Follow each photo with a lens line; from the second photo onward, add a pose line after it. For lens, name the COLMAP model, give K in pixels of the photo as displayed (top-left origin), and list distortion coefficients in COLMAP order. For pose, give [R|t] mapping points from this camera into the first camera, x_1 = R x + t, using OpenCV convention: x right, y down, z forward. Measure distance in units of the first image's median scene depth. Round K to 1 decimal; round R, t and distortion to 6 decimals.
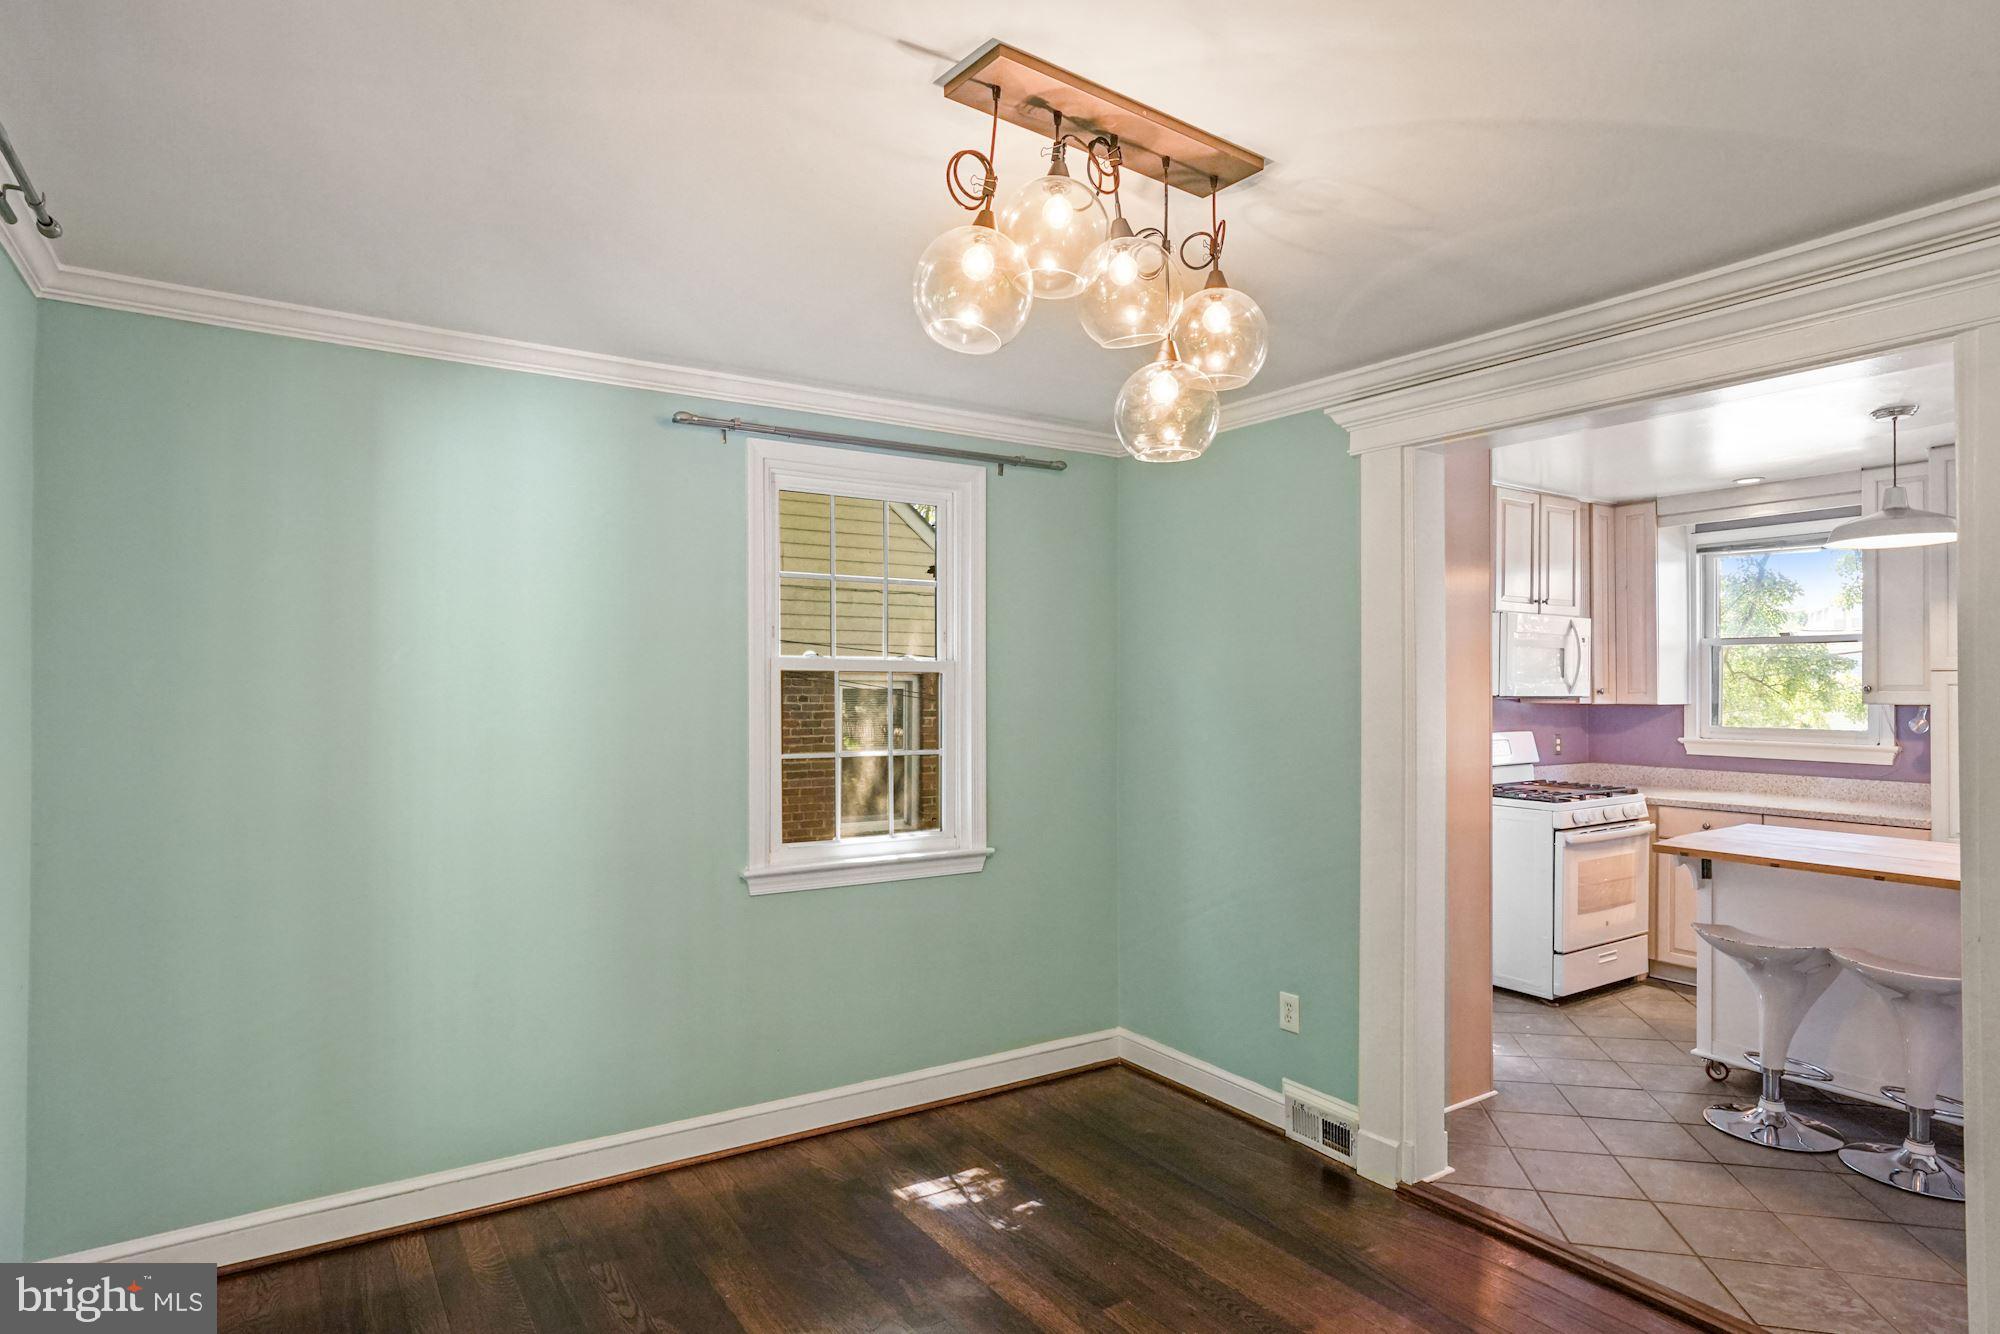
lens RADIAL K [[1117.4, 0, 997.9], [0, 1117.4, 674.9], [0, 0, 1]] dist [-0.011228, 0.006305]
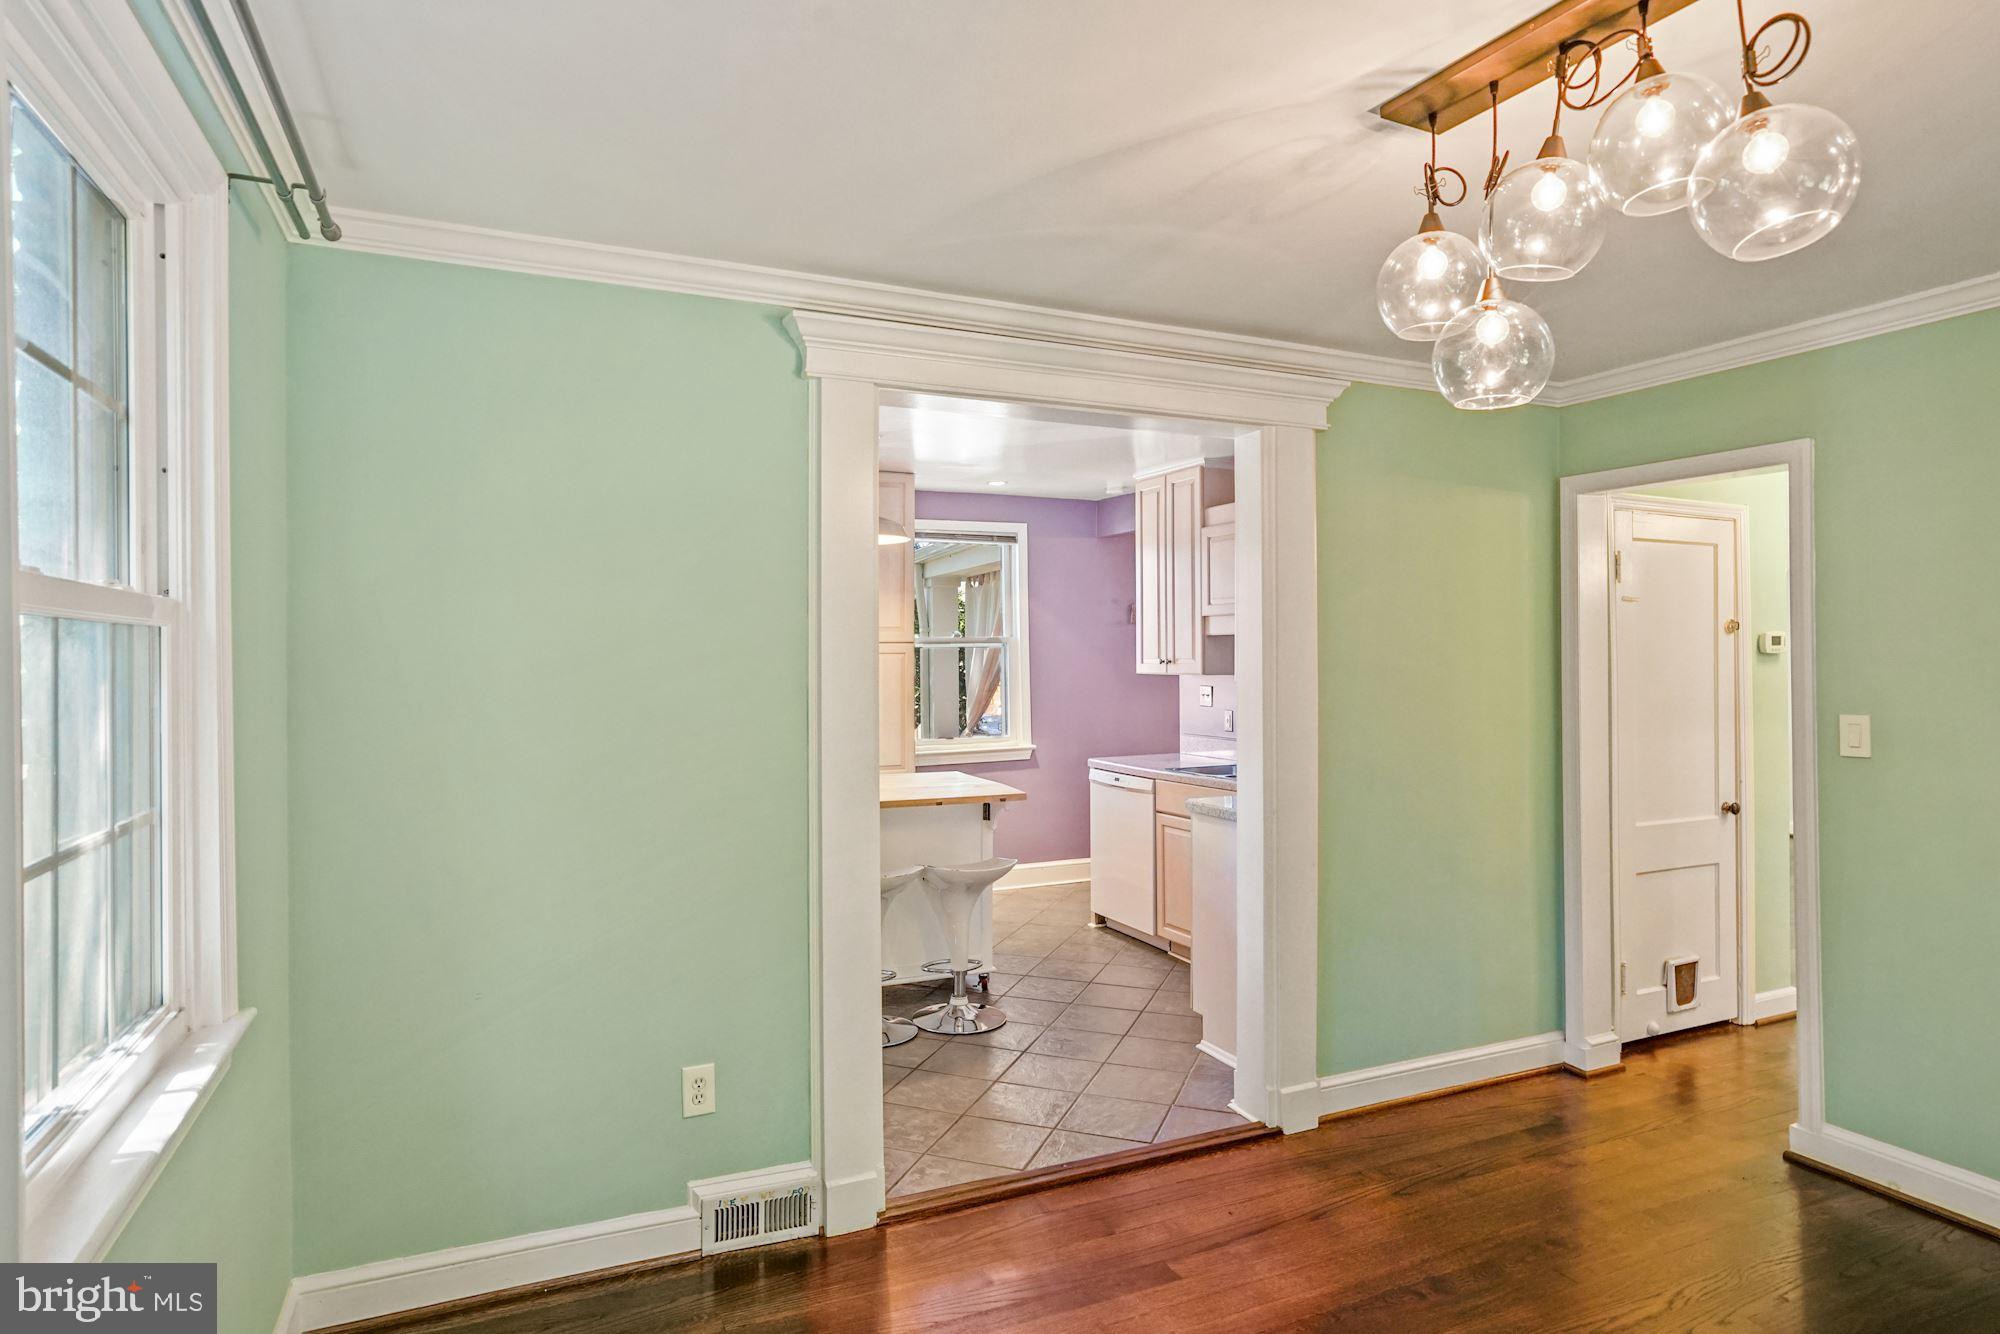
lens RADIAL K [[1117.4, 0, 1006.5], [0, 1117.4, 647.1], [0, 0, 1]] dist [-0.011228, 0.006305]
pose [[0.159536, -0.000761, 0.987192, -0.475340], [-0.005795, 0.999982, 0.001708, 0.001523], [-0.987175, -0.005994, 0.159528, 0.721416]]
